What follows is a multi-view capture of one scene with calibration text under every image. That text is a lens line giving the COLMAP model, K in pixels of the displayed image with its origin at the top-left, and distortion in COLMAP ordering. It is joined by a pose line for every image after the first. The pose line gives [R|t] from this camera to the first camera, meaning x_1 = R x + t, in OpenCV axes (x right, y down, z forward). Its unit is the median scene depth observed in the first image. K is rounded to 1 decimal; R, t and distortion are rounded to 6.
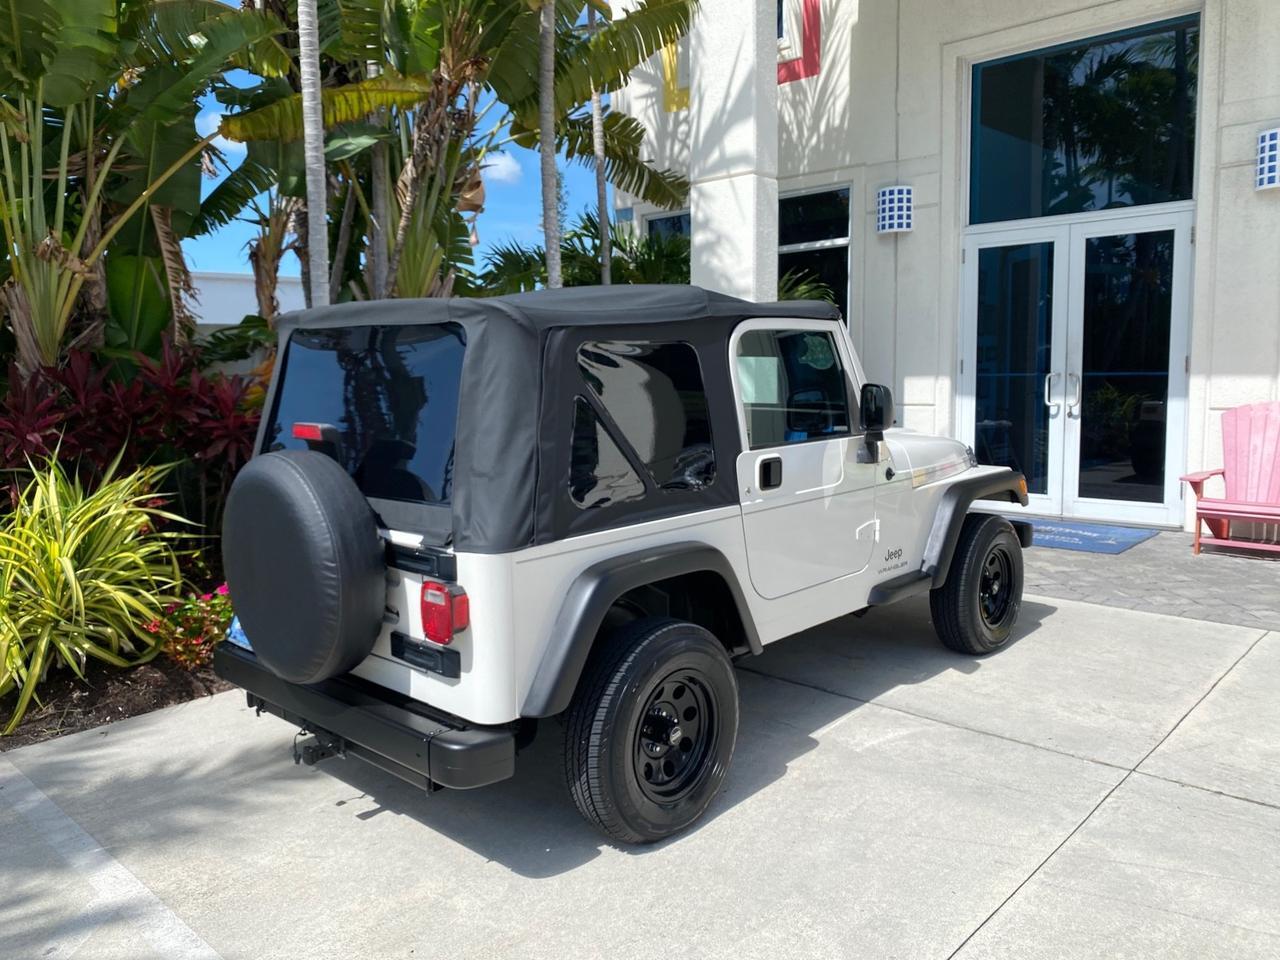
lens RADIAL K [[985.2, 0, 636.2], [0, 985.2, 478.3], [0, 0, 1]] dist [0.023010, -0.026682]
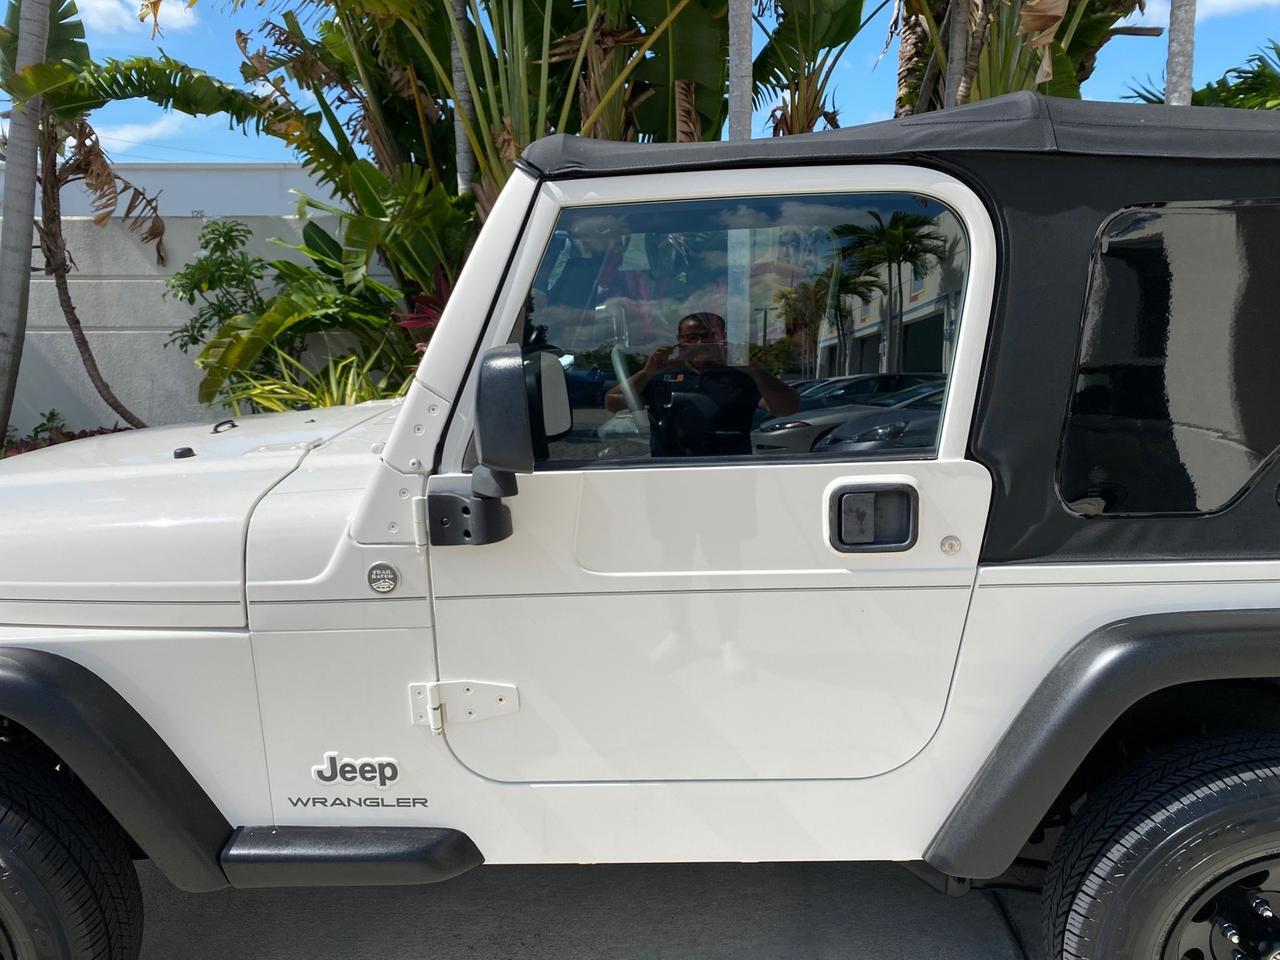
lens RADIAL K [[985.2, 0, 636.1], [0, 985.2, 476.4], [0, 0, 1]] dist [0.023010, -0.026682]
pose [[0.659902, 0.171140, -0.731601, 0.346103], [-0.095747, 0.984929, 0.144036, -0.081962], [0.745226, -0.025001, 0.666343, 0.625964]]
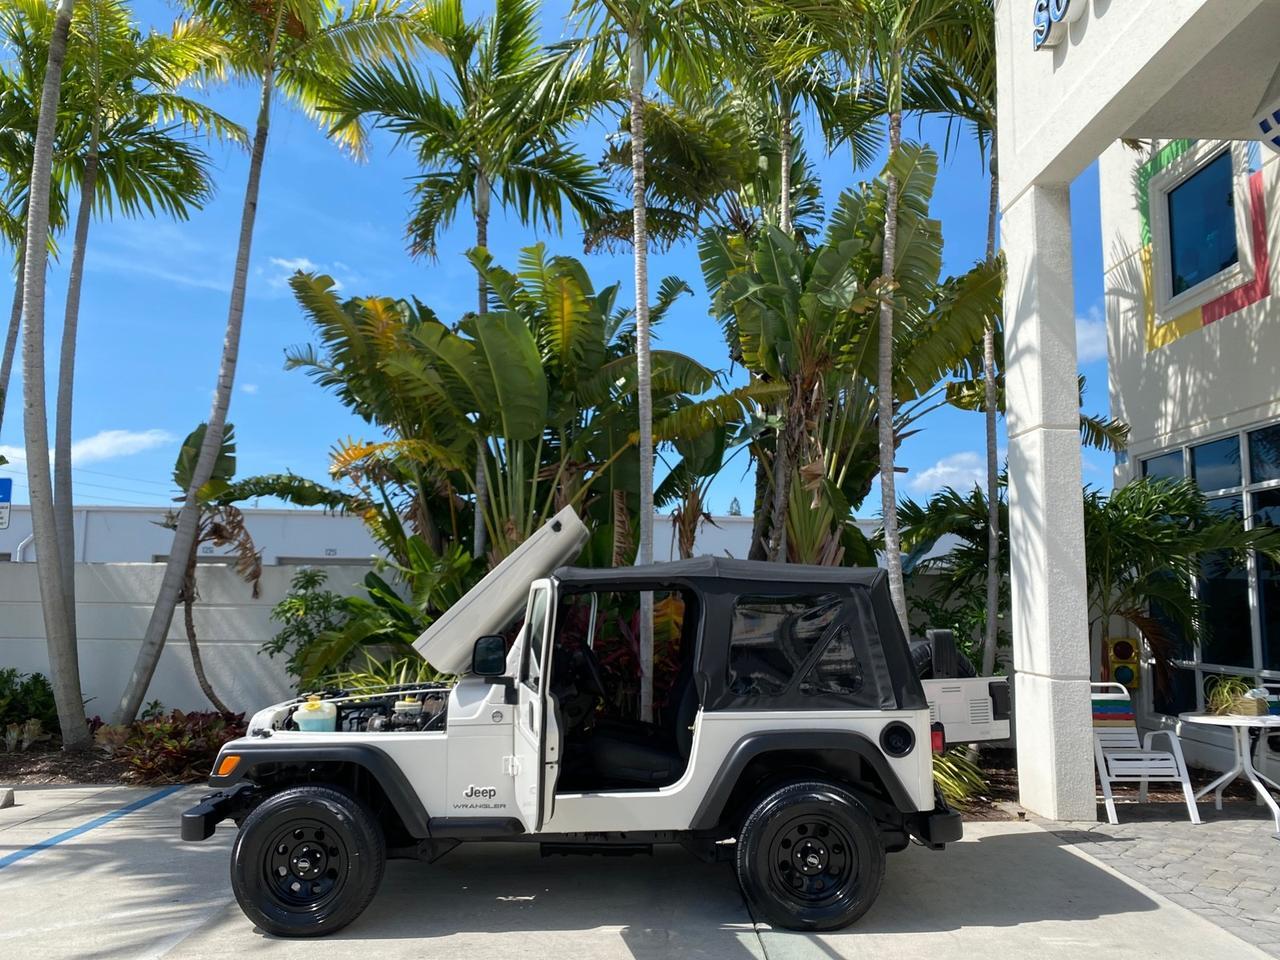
lens RADIAL K [[985.2, 0, 642.9], [0, 985.2, 472.4], [0, 0, 1]] dist [0.023010, -0.026682]
pose [[0.702675, -0.062727, -0.708741, 0.951476], [-0.109822, 0.974607, -0.195140, -0.044315], [0.702984, 0.214956, 0.677943, 0.087020]]
